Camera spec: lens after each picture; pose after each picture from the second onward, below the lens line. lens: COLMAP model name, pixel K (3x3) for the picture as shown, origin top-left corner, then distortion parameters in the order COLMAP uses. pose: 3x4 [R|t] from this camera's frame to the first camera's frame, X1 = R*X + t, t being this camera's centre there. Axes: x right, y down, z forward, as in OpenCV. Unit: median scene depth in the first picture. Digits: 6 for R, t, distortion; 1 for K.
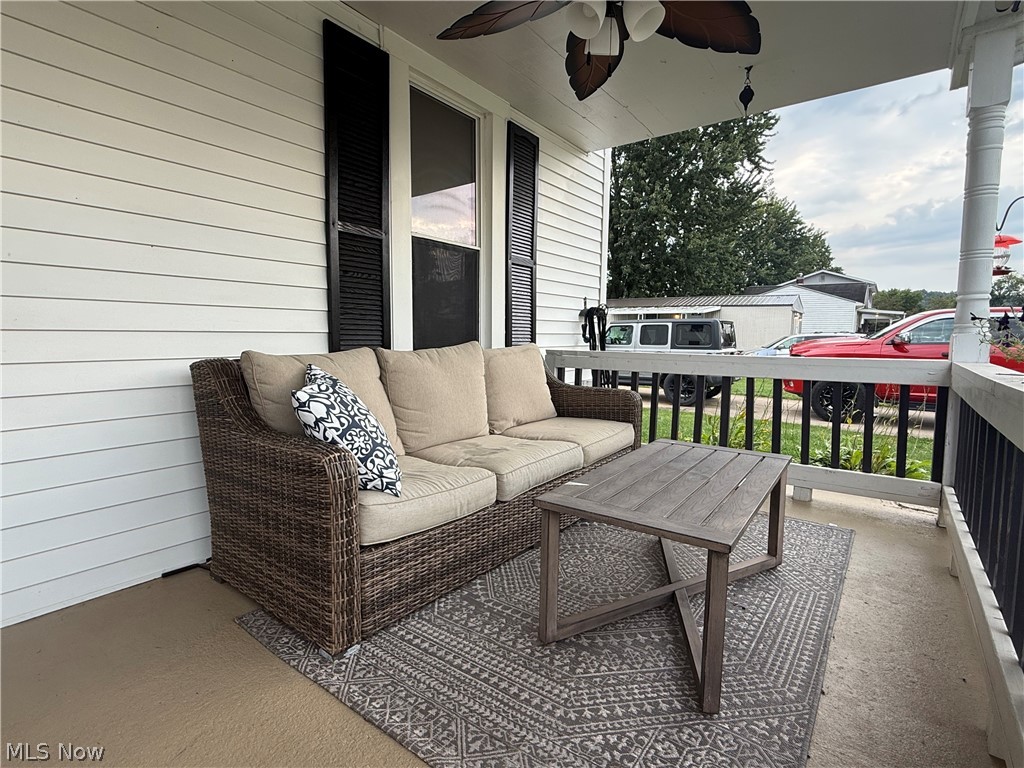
lens RADIAL K [[511.5, 0, 512.0], [0, 511.5, 384.0], [0, 0, 1]] dist [0.000215, 0.000013]
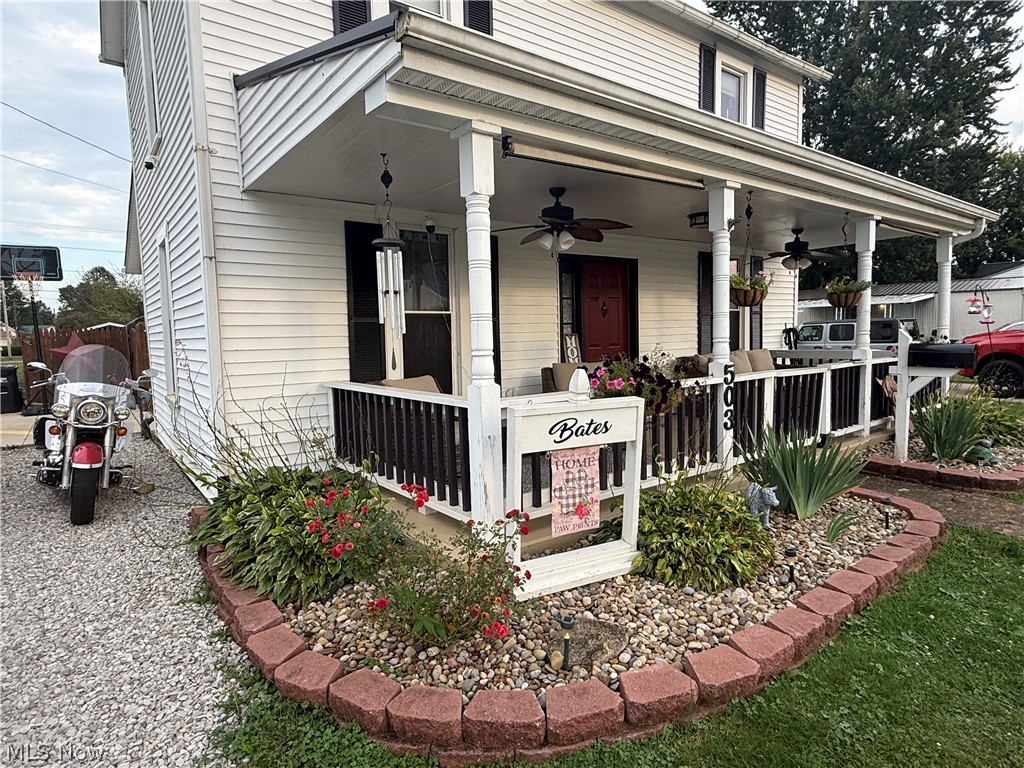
lens RADIAL K [[560.7, 0, 512.0], [0, 560.7, 384.0], [0, 0, 1]] dist [0.000325, -0.000203]
pose [[0.956017, -0.012768, -0.293032, -0.086594], [0.012120, 0.999918, -0.004025, 0.023864], [0.293059, 0.000296, 0.956094, -0.508594]]
